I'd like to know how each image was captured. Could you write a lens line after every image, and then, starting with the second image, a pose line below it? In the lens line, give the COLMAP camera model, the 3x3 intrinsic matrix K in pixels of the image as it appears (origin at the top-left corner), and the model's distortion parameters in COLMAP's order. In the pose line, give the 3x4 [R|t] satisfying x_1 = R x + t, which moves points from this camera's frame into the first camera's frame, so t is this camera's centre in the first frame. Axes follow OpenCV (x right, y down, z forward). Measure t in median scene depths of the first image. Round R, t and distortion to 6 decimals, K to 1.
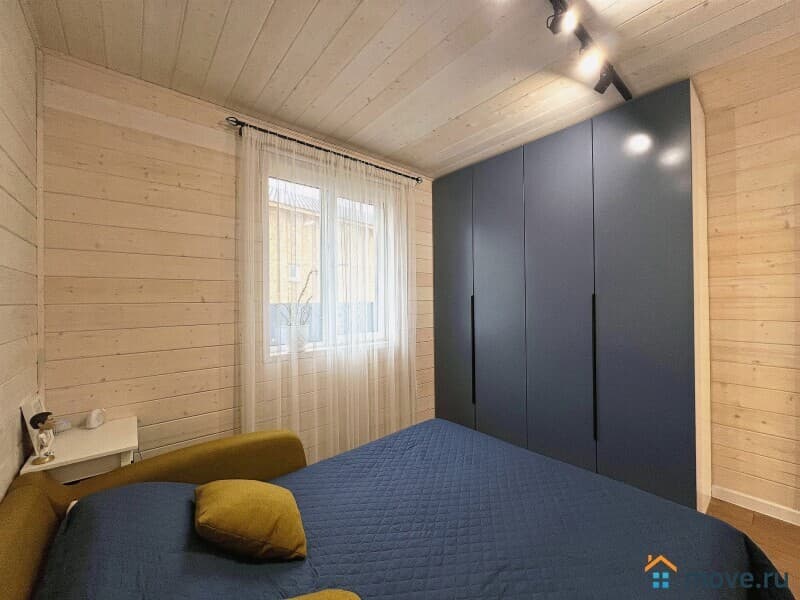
lens RADIAL K [[320.2, 0, 398.5], [0, 320.2, 297.9], [0, 0, 1]] dist [-0.000045, 0.000064]
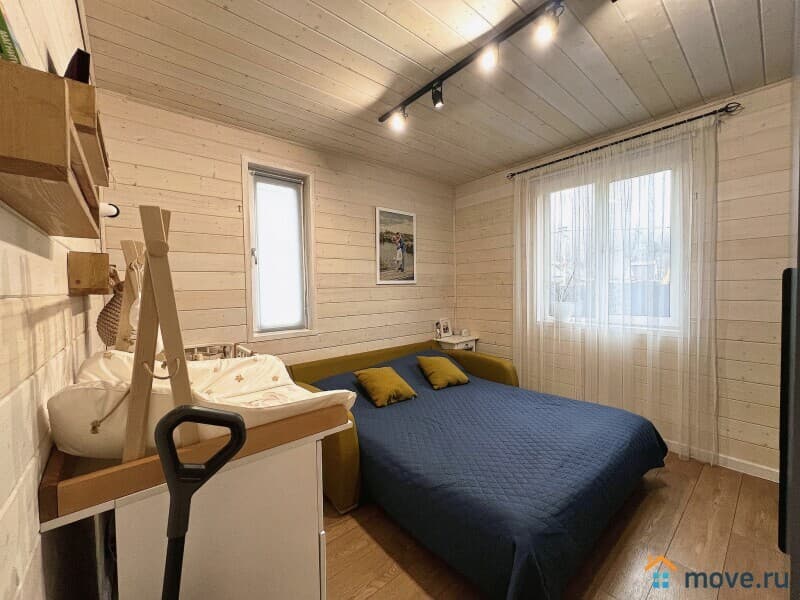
lens RADIAL K [[320.2, 0, 398.5], [0, 320.2, 297.9], [0, 0, 1]] dist [-0.000045, 0.000064]
pose [[-0.008978, 0.042588, -0.999052, 0.999178], [0.026734, 0.998746, 0.042335, -0.002542], [0.999602, -0.026329, -0.010105, 0.359934]]
